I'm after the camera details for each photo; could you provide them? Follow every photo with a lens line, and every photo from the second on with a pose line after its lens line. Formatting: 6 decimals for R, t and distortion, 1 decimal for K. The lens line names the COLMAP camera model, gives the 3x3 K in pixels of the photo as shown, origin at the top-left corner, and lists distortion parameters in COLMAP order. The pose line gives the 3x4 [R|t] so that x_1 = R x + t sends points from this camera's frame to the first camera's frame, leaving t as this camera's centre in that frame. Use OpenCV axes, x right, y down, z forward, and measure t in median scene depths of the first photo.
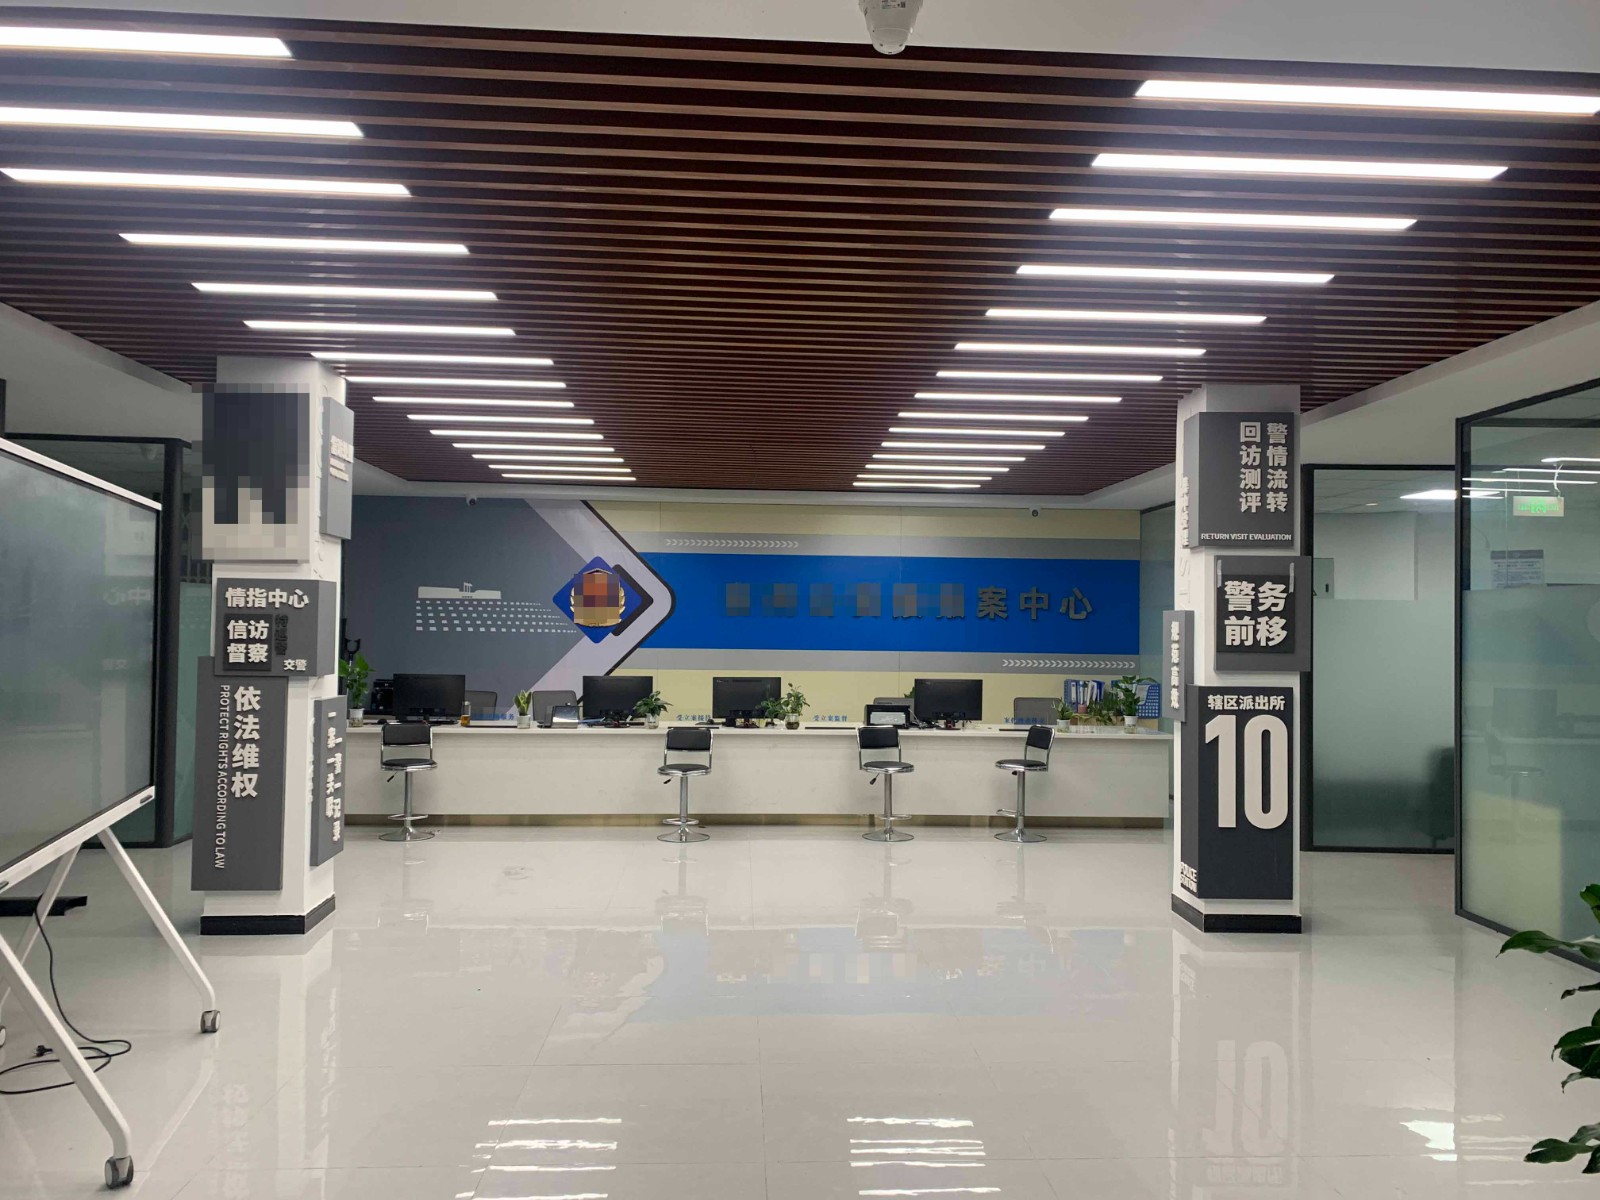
lens RADIAL K [[1212.4, 0, 804.3], [0, 1212.4, 598.4], [0, 0, 1]] dist [0.002101, -0.001260]
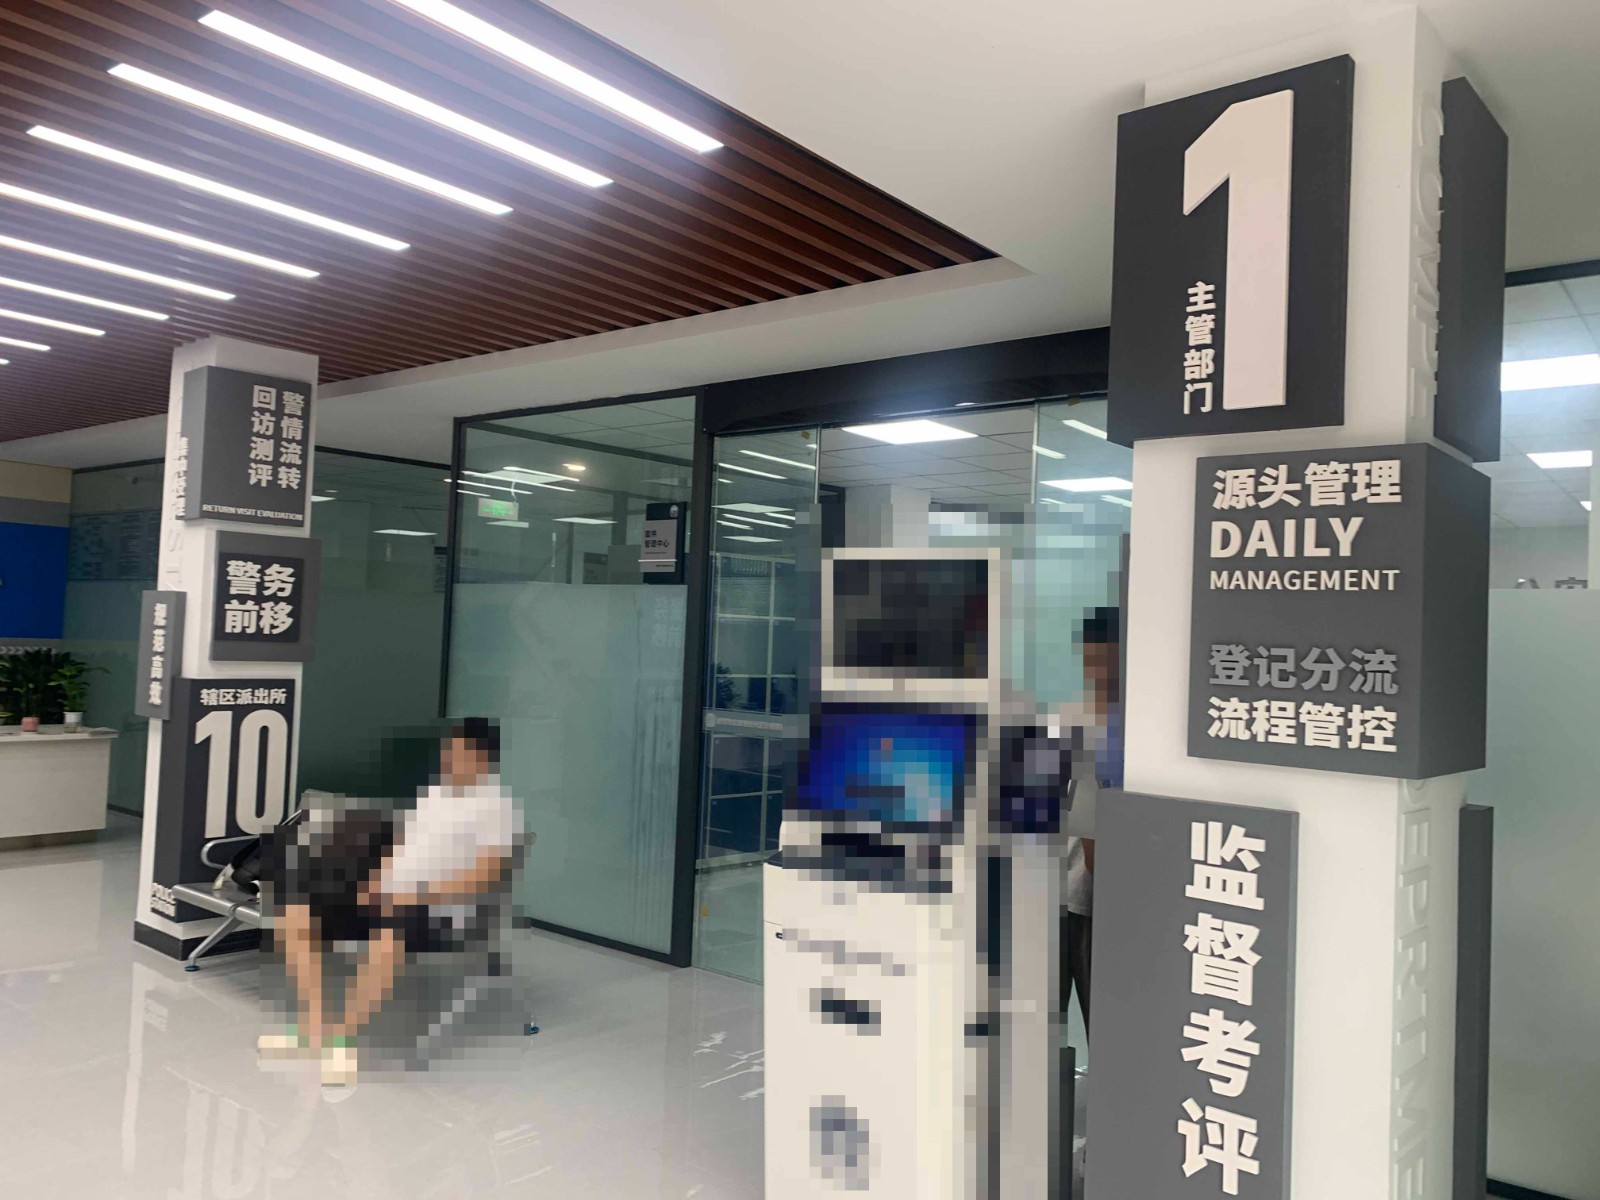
lens RADIAL K [[1212.4, 0, 799.2], [0, 1212.4, 595.5], [0, 0, 1]] dist [0.002101, -0.001260]
pose [[0.660095, 0.041181, 0.750053, -0.041873], [-0.049338, 0.998717, -0.011414, 0.000962], [-0.749561, -0.029472, 0.661279, 0.098112]]
